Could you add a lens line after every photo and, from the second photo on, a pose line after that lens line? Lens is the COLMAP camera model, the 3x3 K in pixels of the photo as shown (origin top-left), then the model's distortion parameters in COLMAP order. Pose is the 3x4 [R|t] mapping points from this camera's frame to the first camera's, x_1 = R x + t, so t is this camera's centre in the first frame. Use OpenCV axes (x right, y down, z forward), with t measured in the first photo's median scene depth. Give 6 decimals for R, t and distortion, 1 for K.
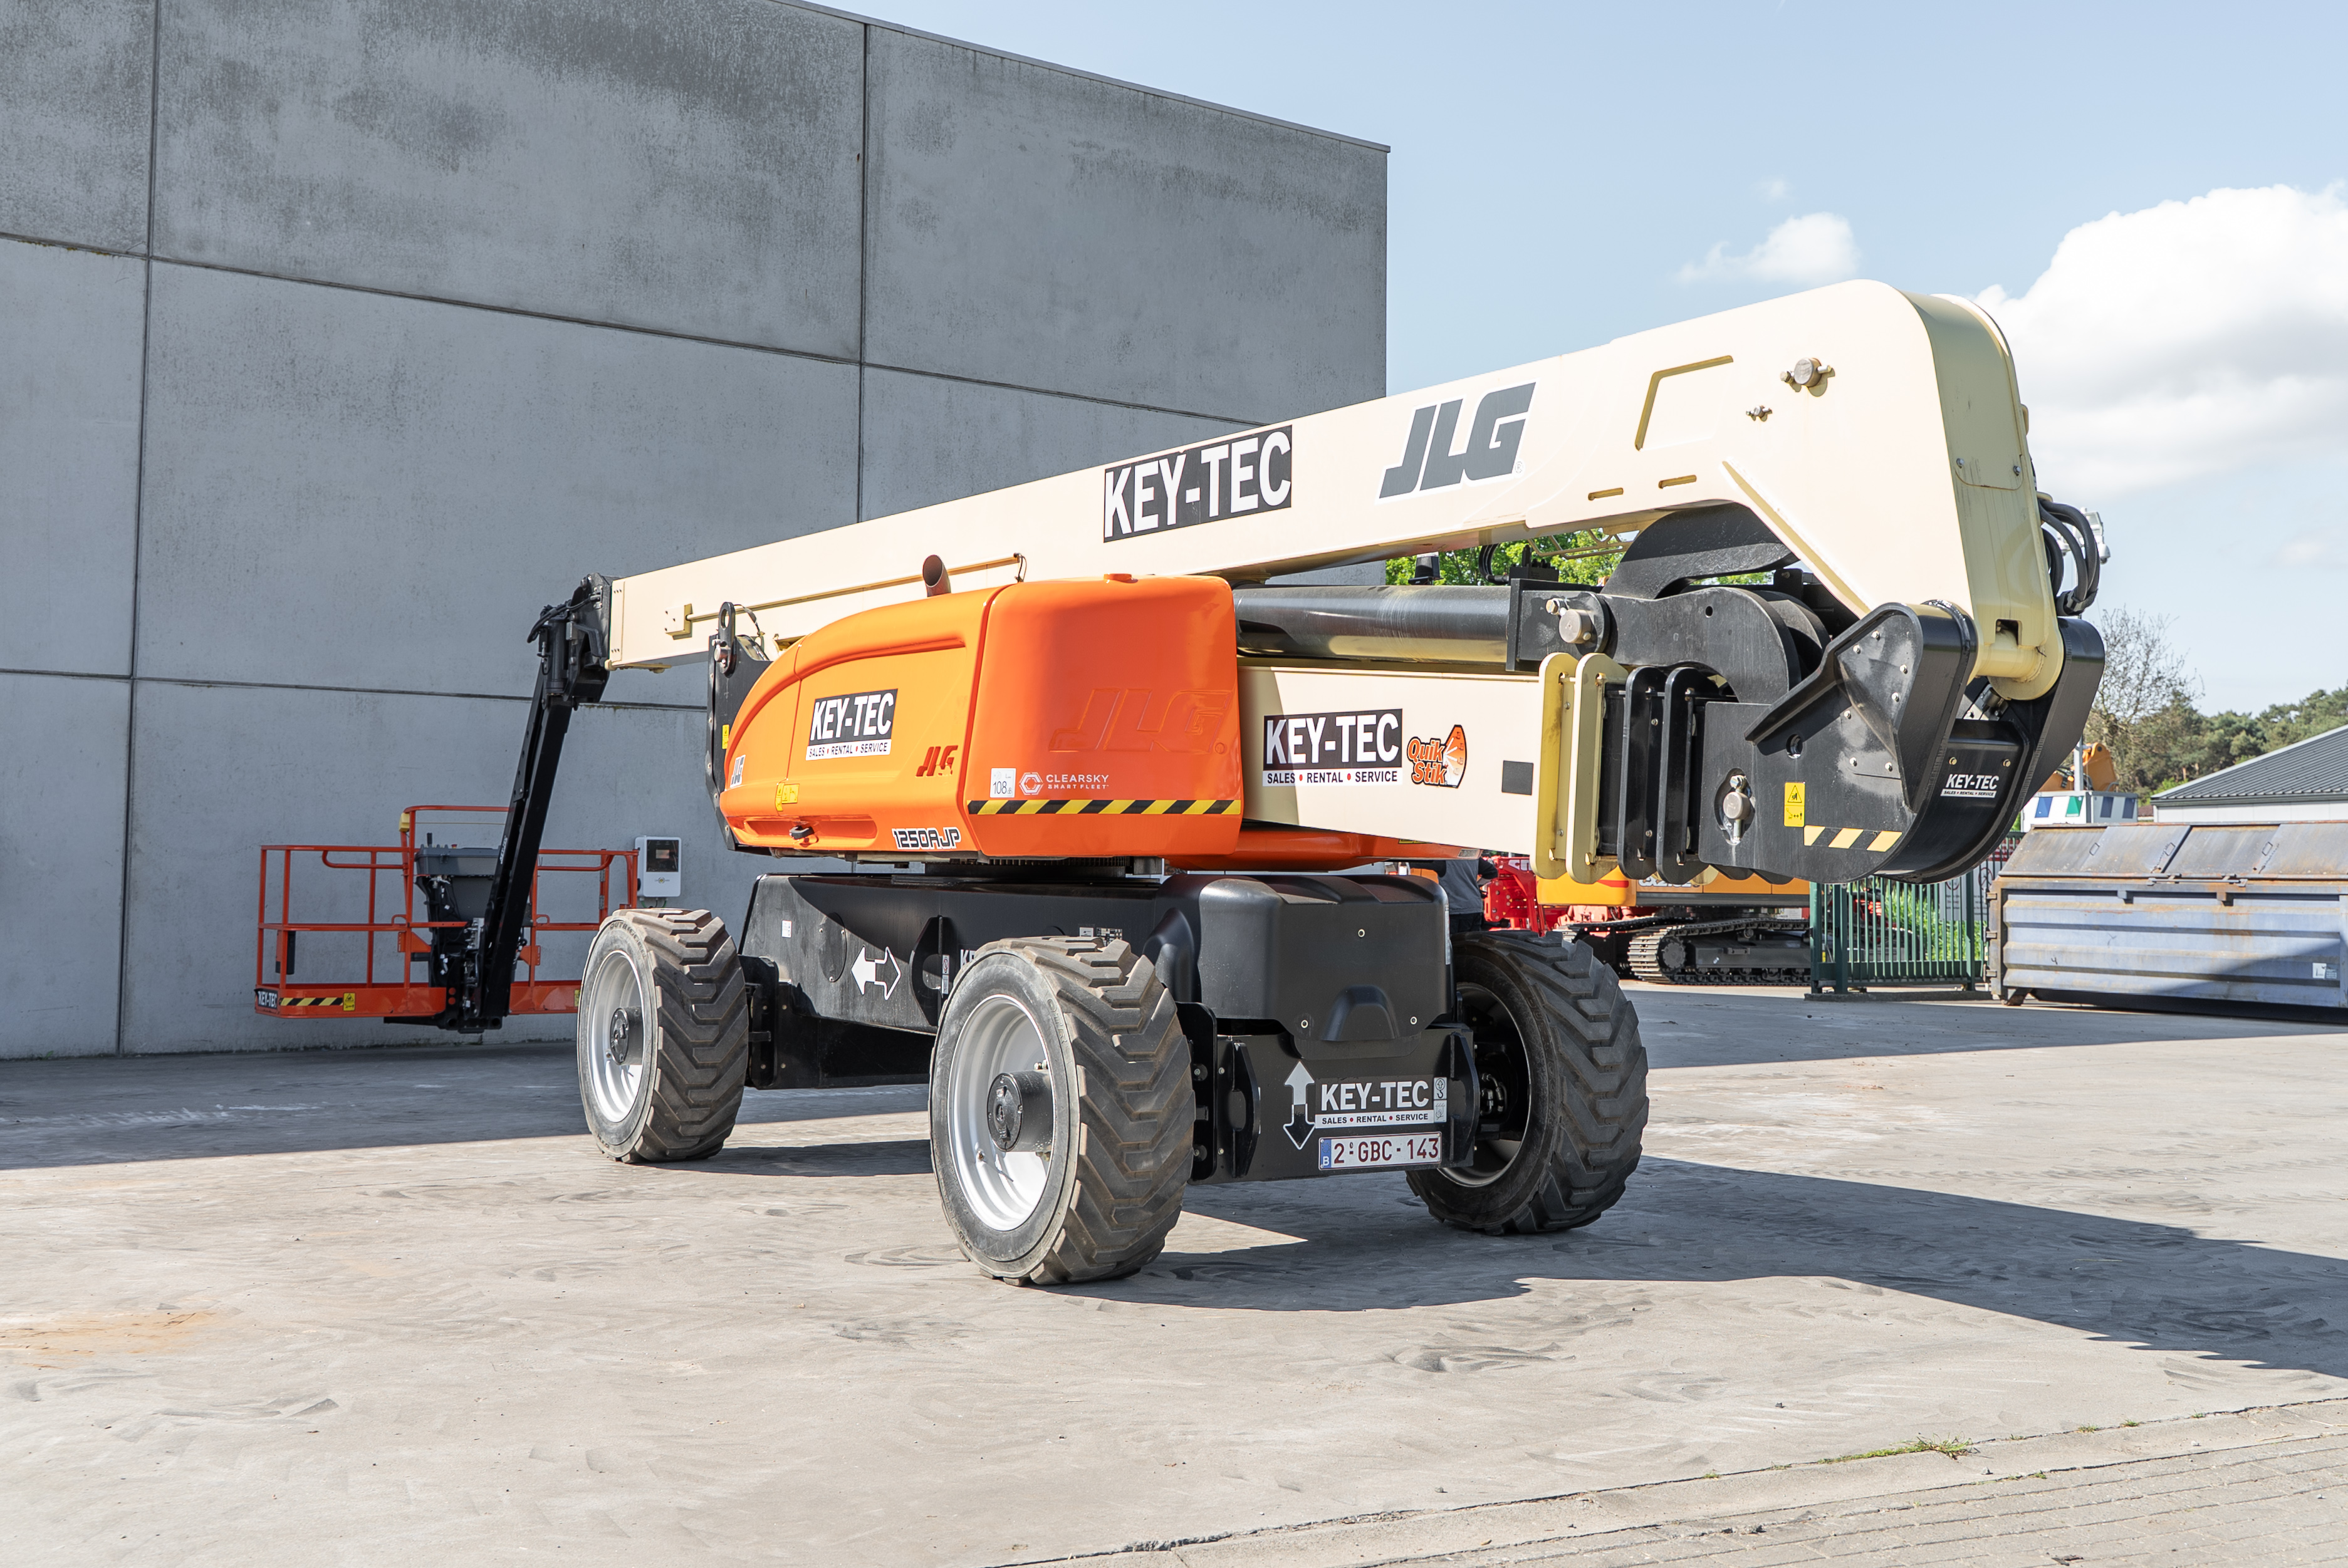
lens RADIAL K [[2457.7, 0, 1157.9], [0, 2457.7, 698.3], [0, 0, 1]] dist [-0.001223, 0.000000]
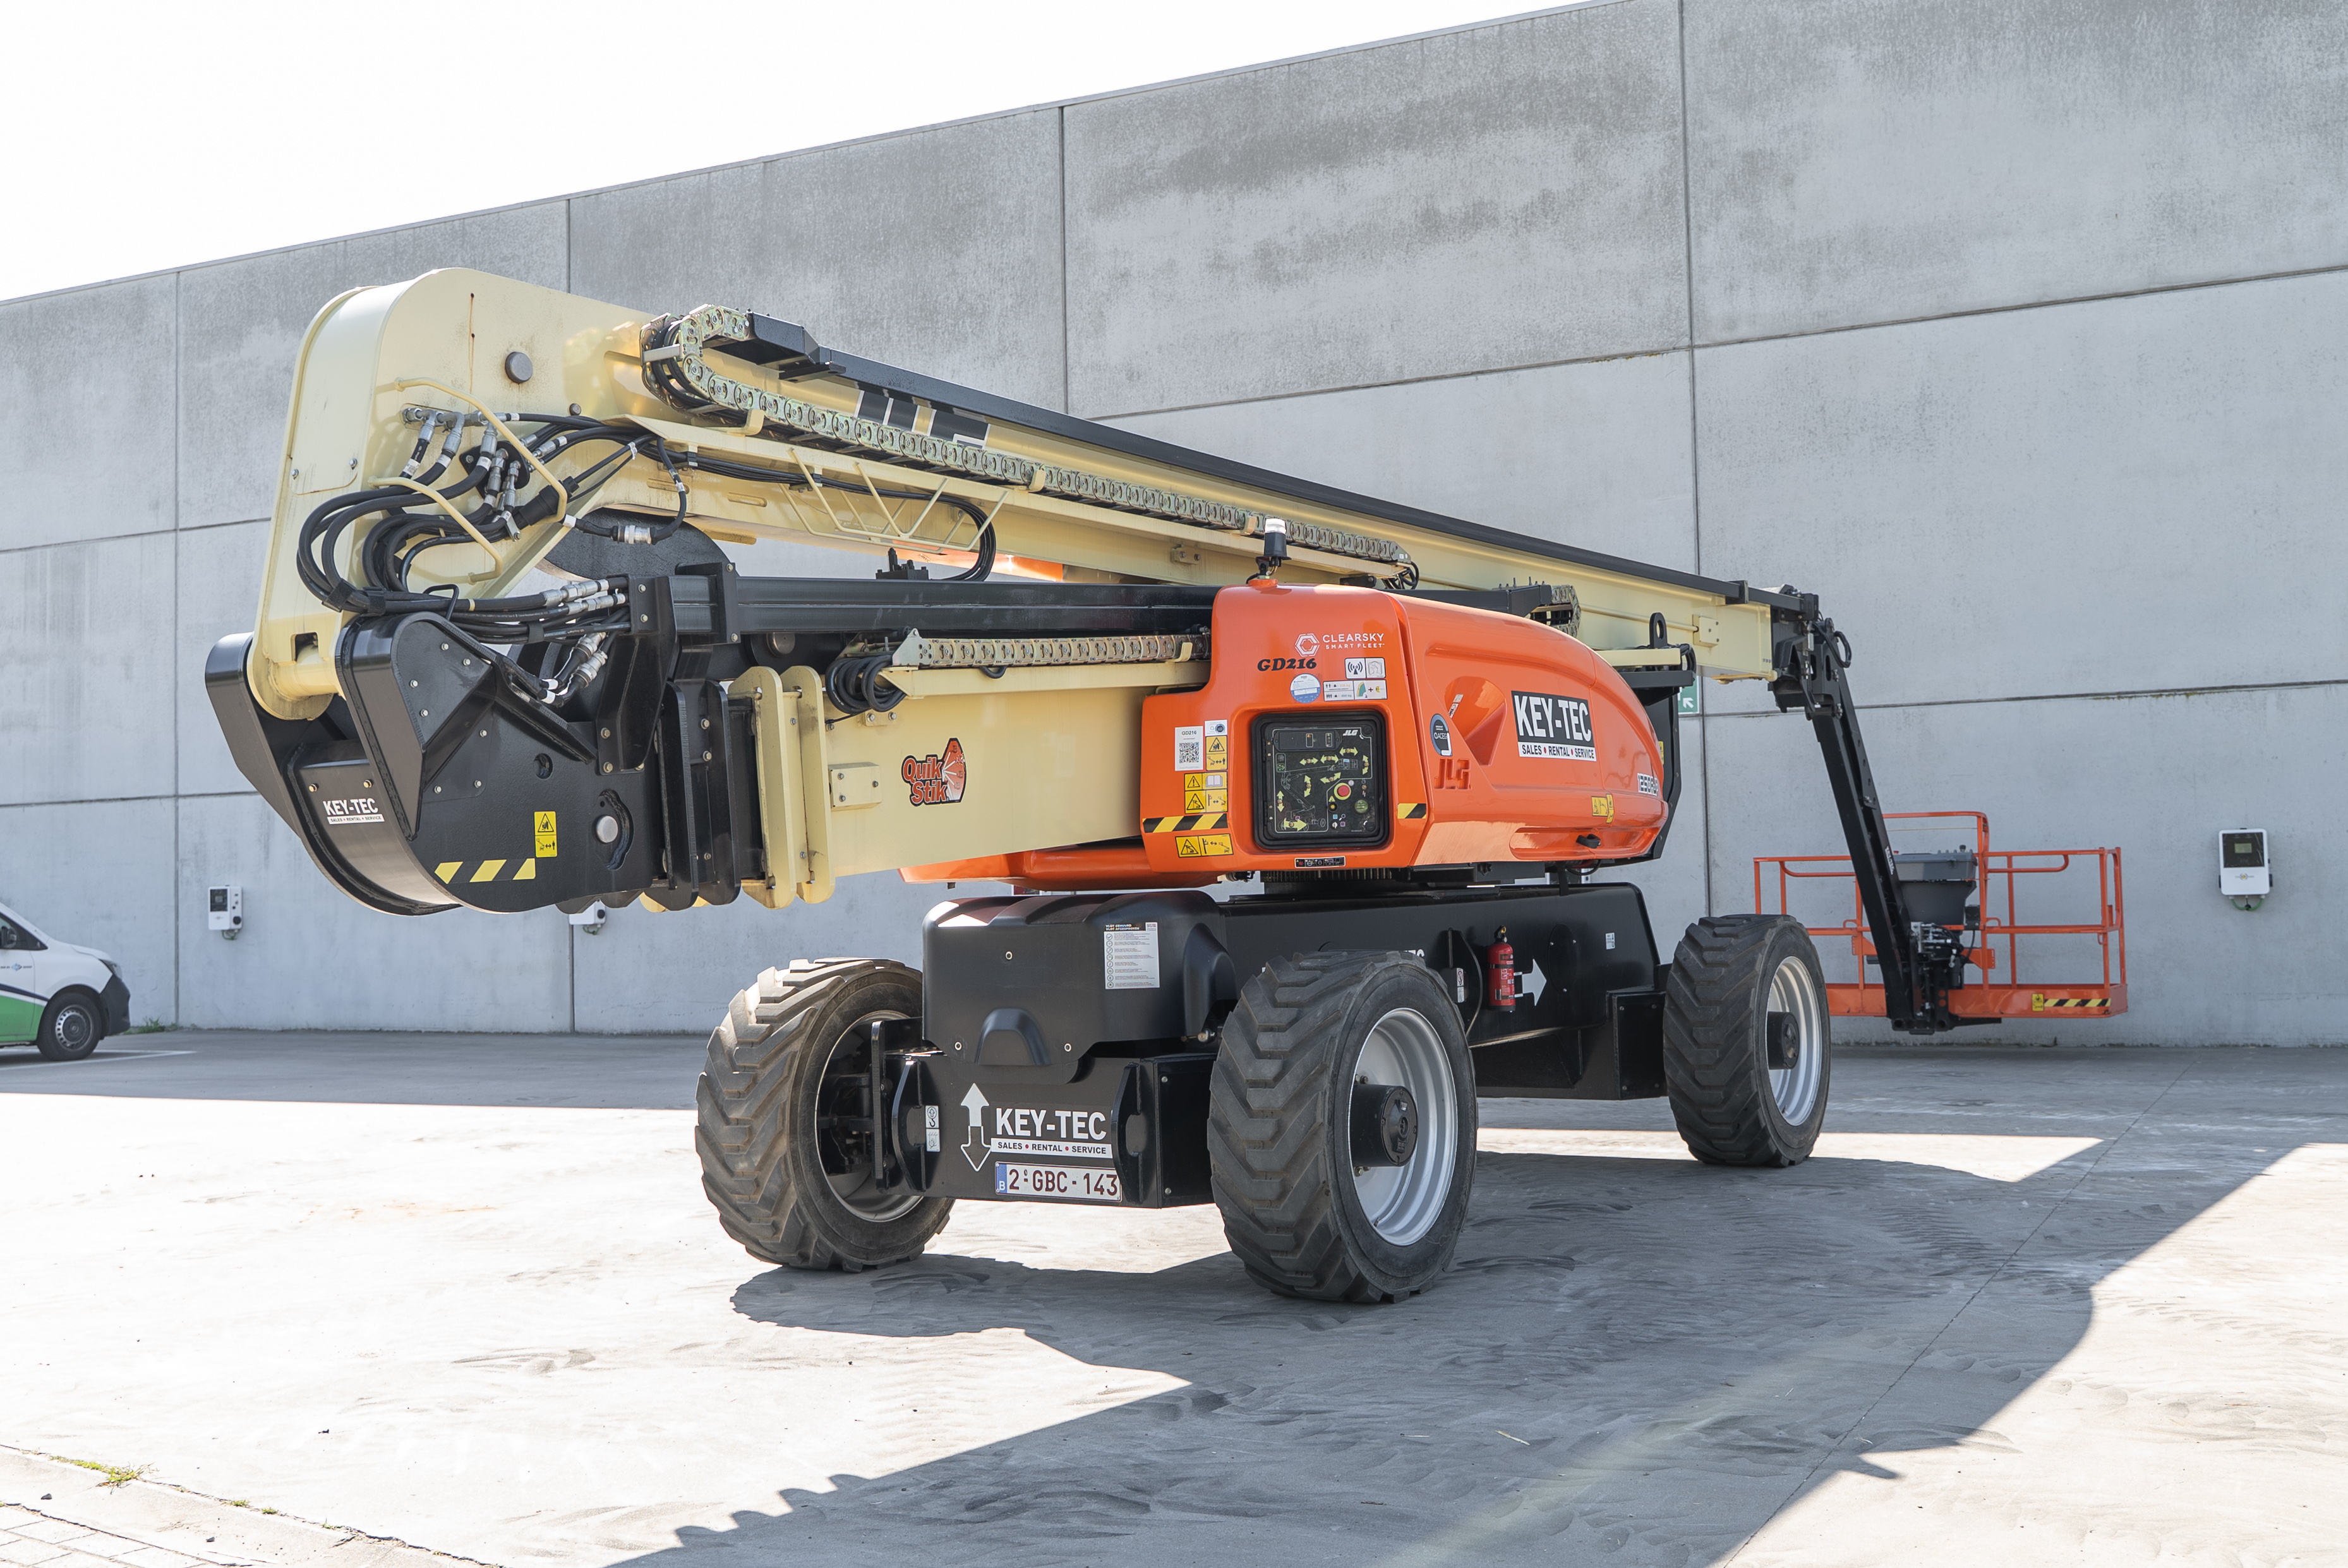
lens RADIAL K [[2294.1, 0, 1237.8], [0, 2294.1, 783.4], [0, 0, 1]] dist [-0.008656, 0.000000]
pose [[0.475653, -0.060459, -0.877553, 0.395462], [0.090866, 0.995675, -0.019345, 0.022937], [0.874927, -0.070538, 0.479090, 0.277745]]
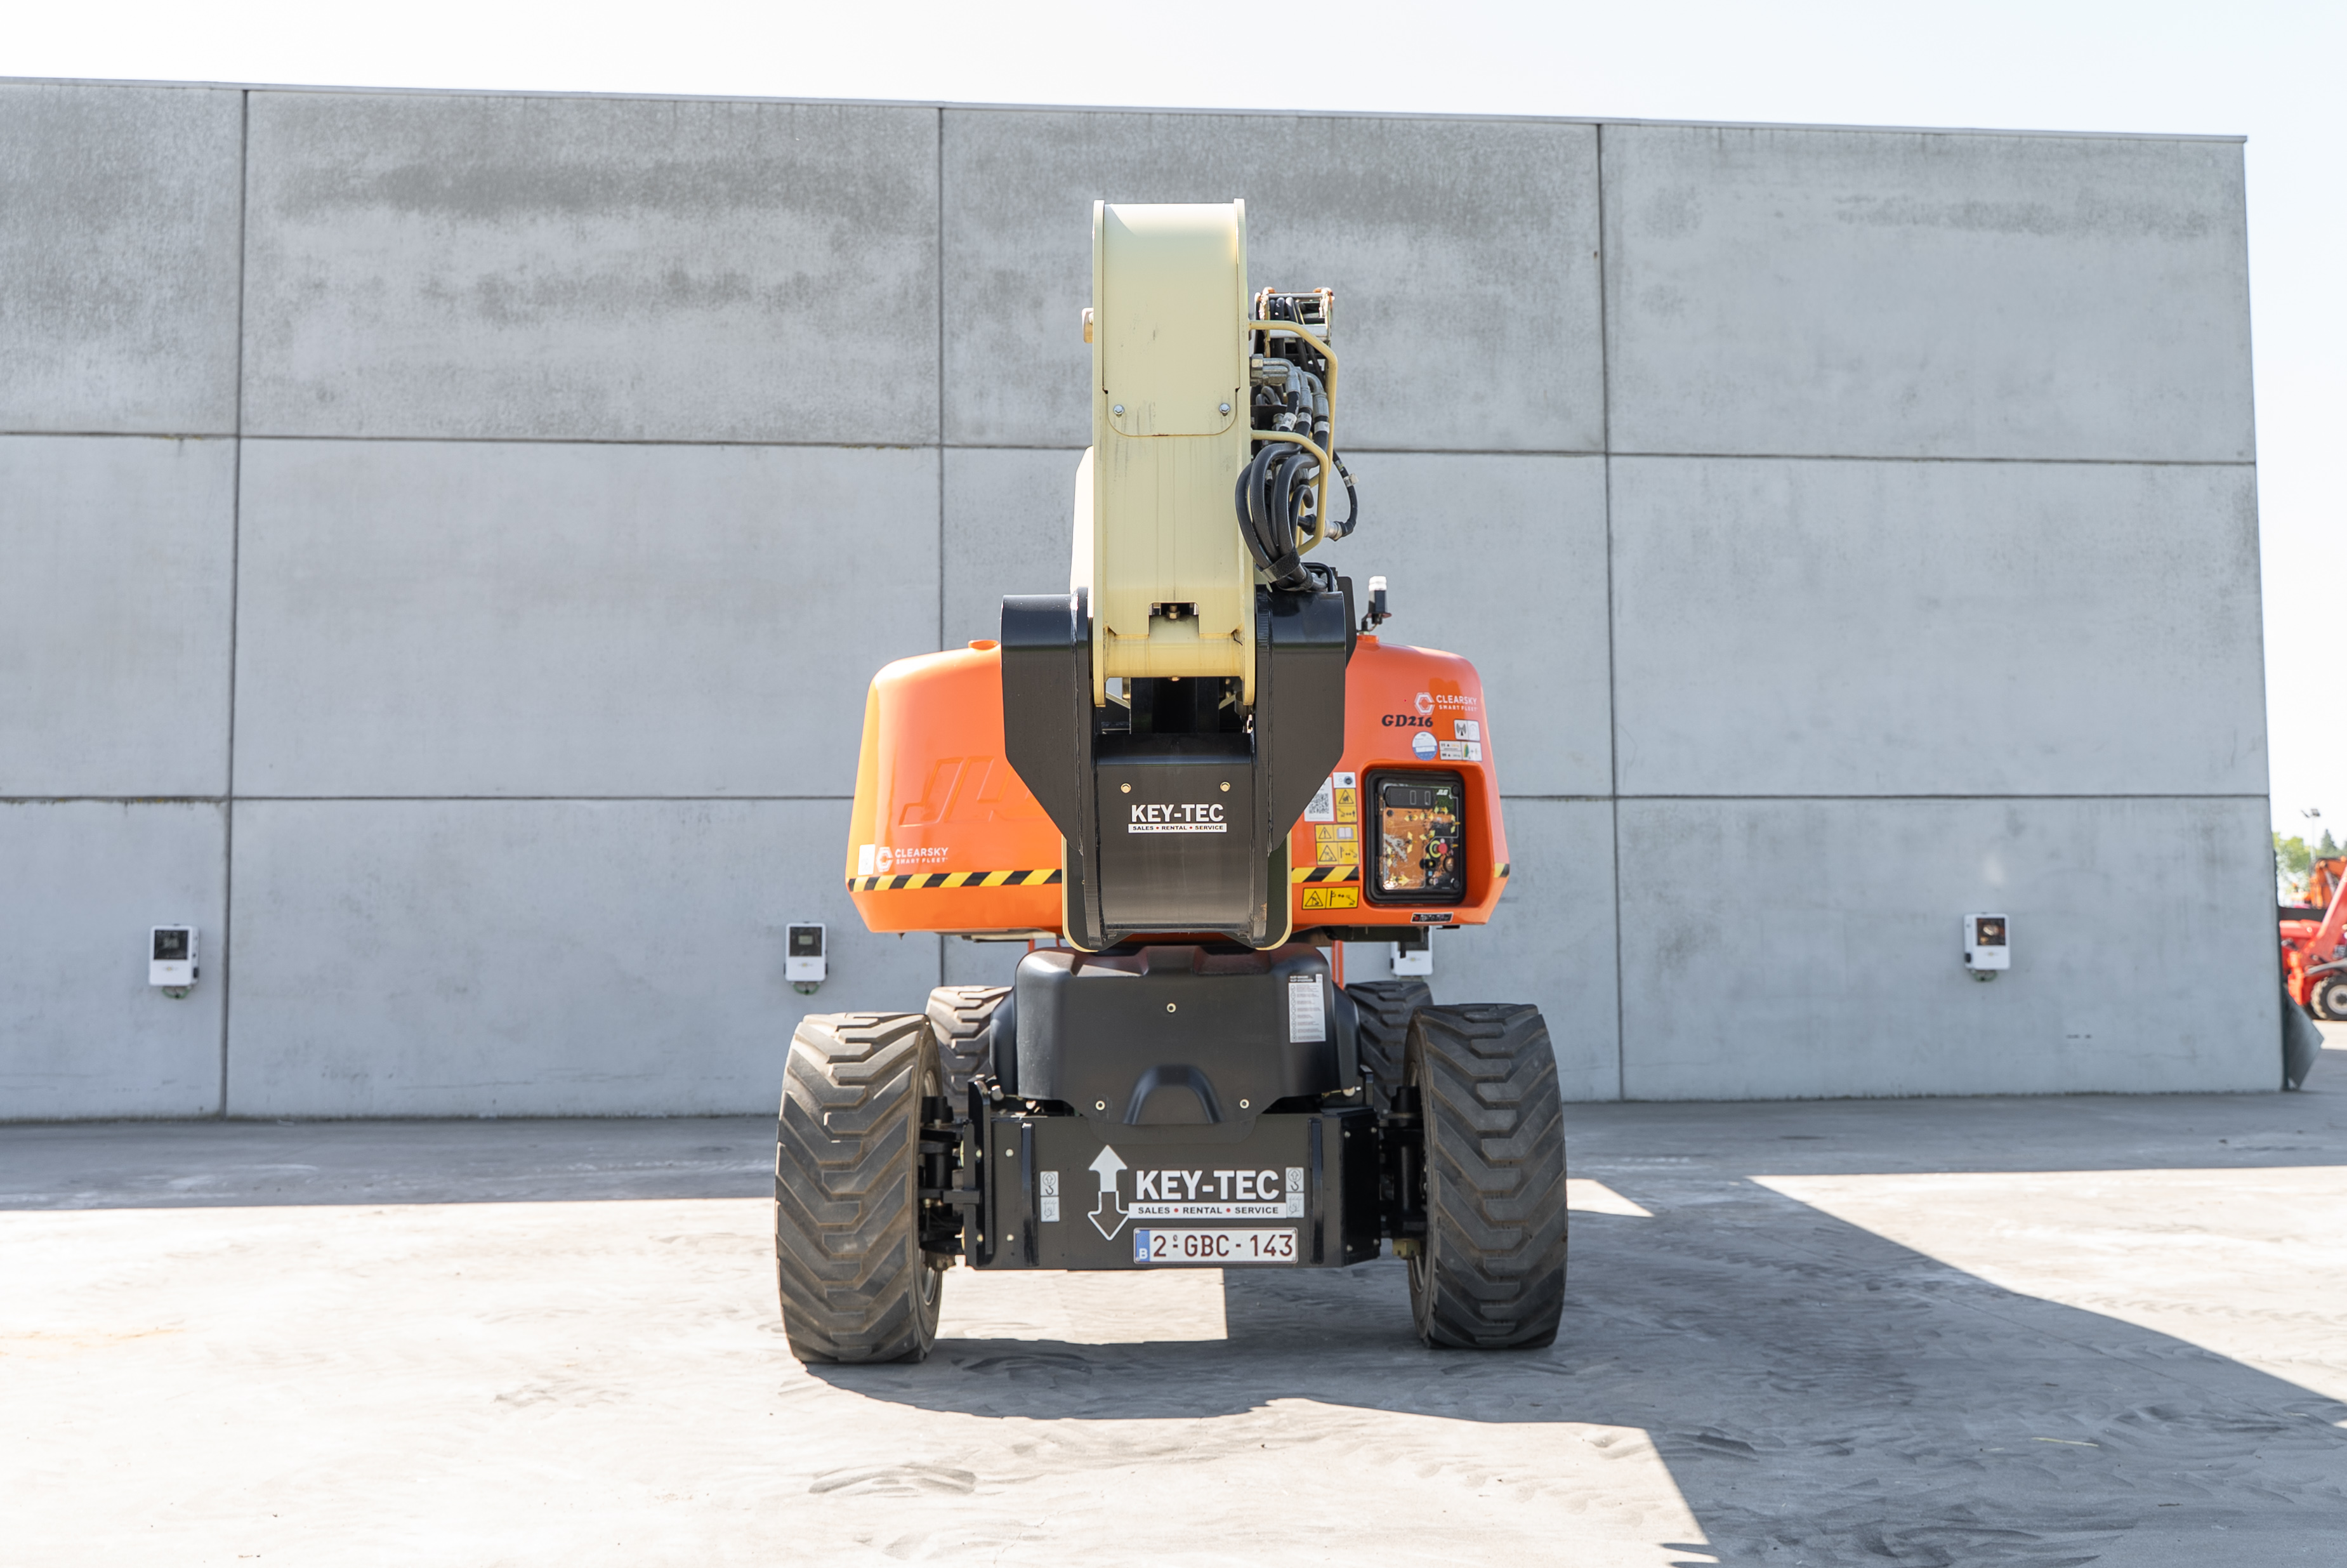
lens RADIAL K [[2209.2, 0, 1144.7], [0, 2209.2, 812.7], [0, 0, 1]] dist [-0.004818, 0.000000]
pose [[0.851744, -0.049651, -0.521600, 0.216853], [0.053240, 0.998549, -0.008113, 0.012295], [0.521246, -0.020860, 0.853151, 0.124190]]
